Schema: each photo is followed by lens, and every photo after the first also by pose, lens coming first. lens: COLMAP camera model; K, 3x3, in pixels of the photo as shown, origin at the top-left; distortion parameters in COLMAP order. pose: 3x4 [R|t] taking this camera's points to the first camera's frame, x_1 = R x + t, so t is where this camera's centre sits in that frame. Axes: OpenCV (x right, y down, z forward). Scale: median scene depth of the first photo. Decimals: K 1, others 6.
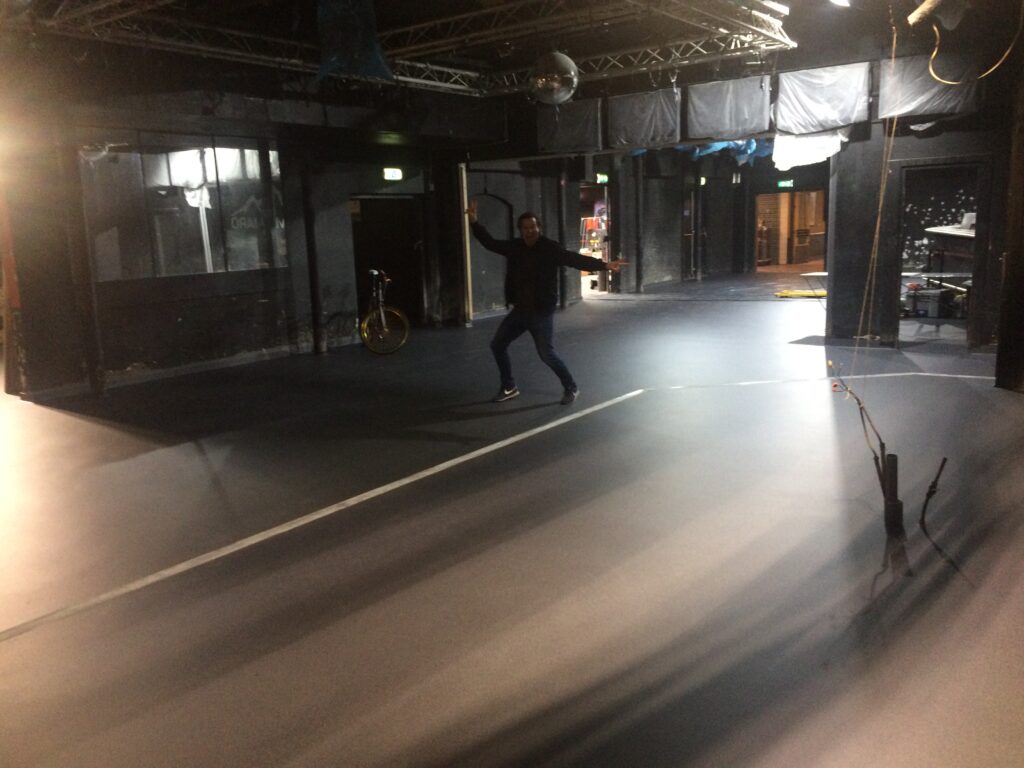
lens RADIAL K [[874.9, 0, 512.0], [0, 874.9, 384.0], [0, 0, 1]] dist [0.001686, 0.000768]
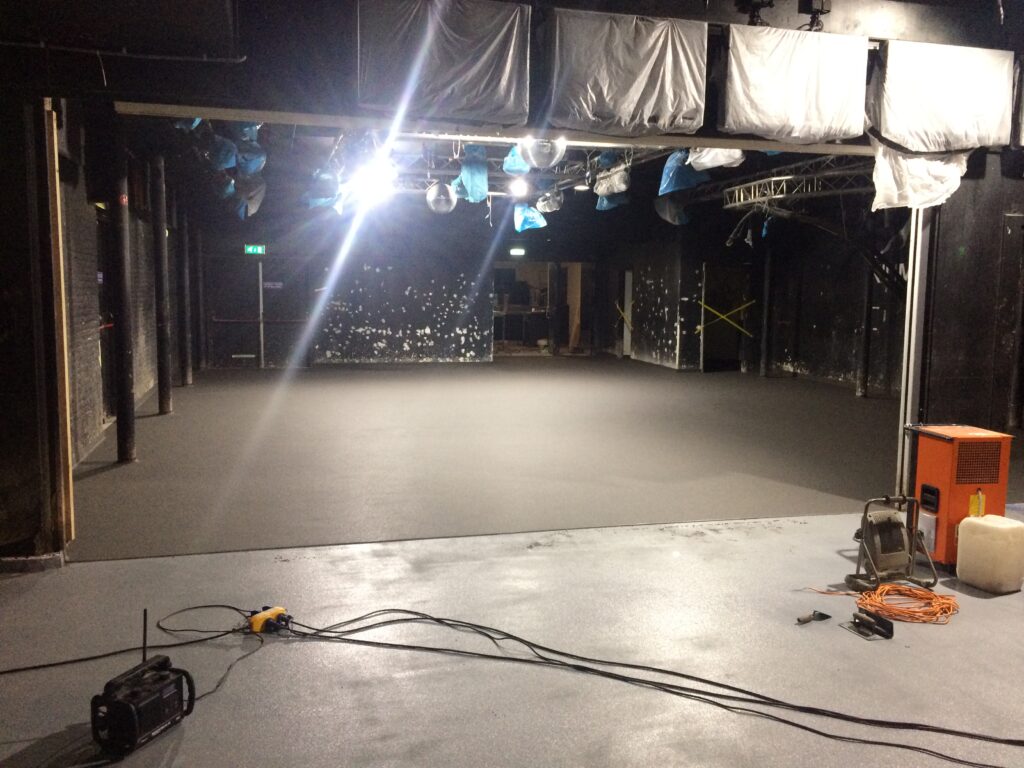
lens RADIAL K [[874.9, 0, 512.0], [0, 874.9, 384.0], [0, 0, 1]] dist [0.001686, 0.000768]
pose [[0.633475, -0.031419, 0.773125, -0.142735], [0.105140, 0.993403, -0.045779, -0.065182], [-0.766586, 0.110286, 0.632600, 0.413901]]
